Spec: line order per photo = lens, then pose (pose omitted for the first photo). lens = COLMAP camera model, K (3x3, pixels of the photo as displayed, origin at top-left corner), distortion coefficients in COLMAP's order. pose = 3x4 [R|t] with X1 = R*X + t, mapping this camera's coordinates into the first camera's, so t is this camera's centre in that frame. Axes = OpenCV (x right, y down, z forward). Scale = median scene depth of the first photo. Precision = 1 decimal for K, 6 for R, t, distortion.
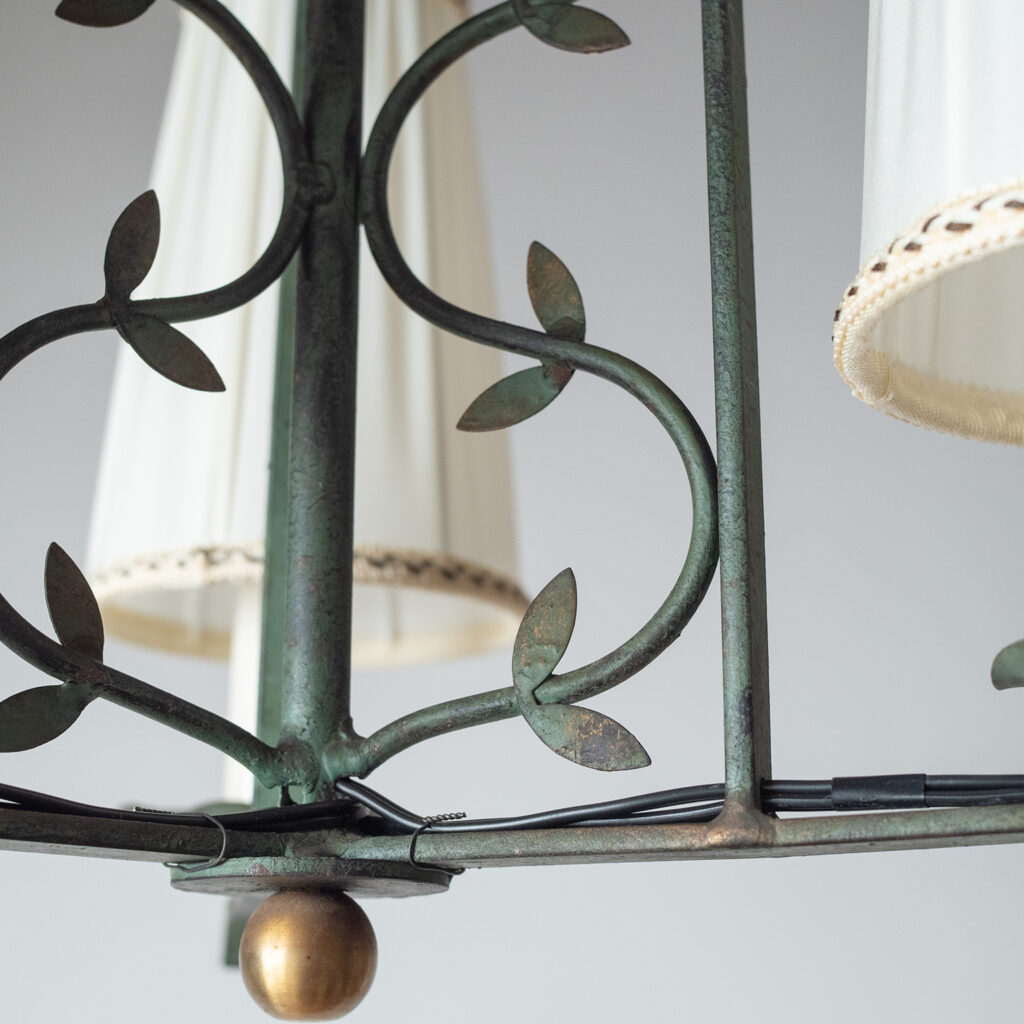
lens RADIAL K [[1933.9, 0, 549.6], [0, 1933.9, 499.4], [0, 0, 1]] dist [-0.165340, 0.000000]
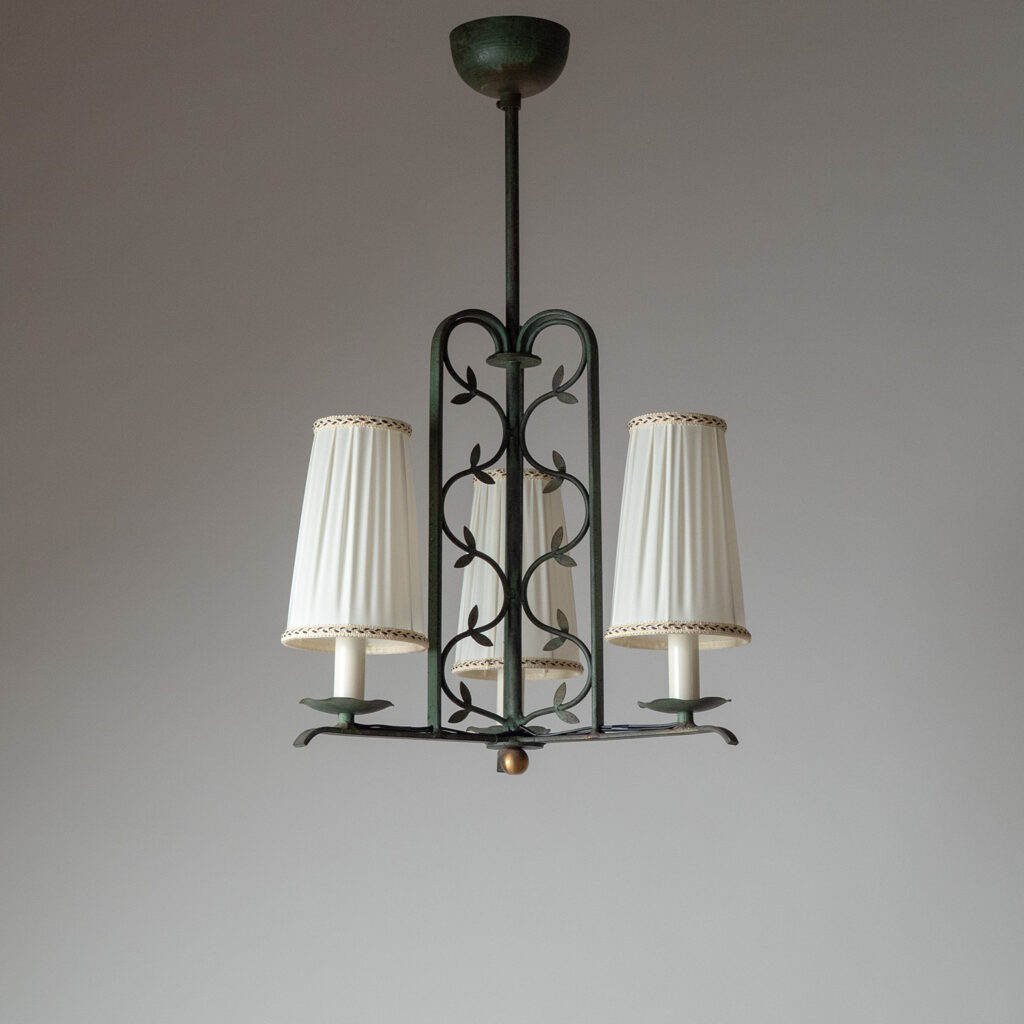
lens RADIAL K [[2113.3, 0, 514.4], [0, 2113.3, 482.2], [0, 0, 1]] dist [-0.087236, 0.000000]
pose [[0.988103, -0.029927, -0.150851, 0.706080], [0.040781, 0.996757, 0.069379, -0.845174], [0.148285, -0.074705, 0.986119, -4.255300]]
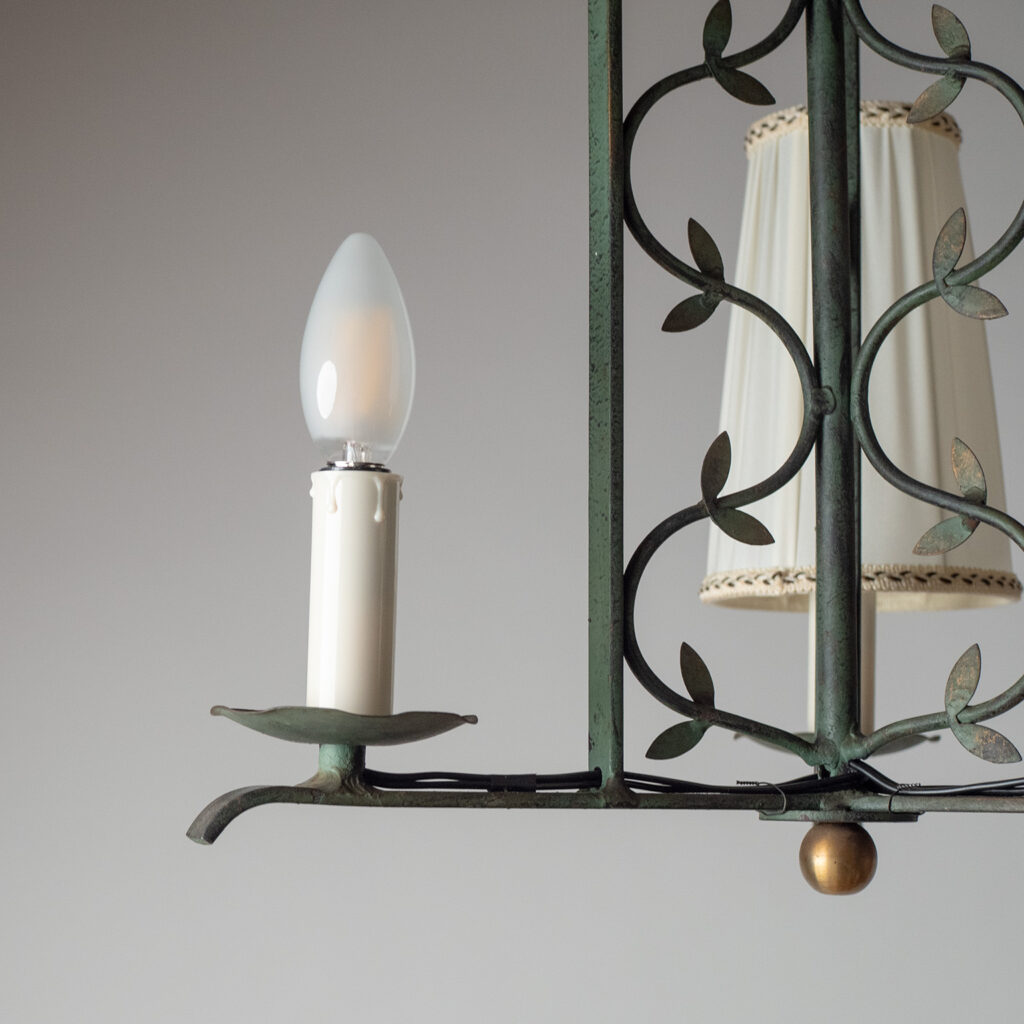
lens RADIAL K [[2161.7, 0, 395.2], [0, 2161.7, 523.7], [0, 0, 1]] dist [-0.079876, 0.000000]
pose [[0.924344, -0.029282, -0.380436, 0.264156], [0.088180, 0.986454, 0.138324, -0.382935], [0.371232, -0.161406, 0.914404, -0.937265]]
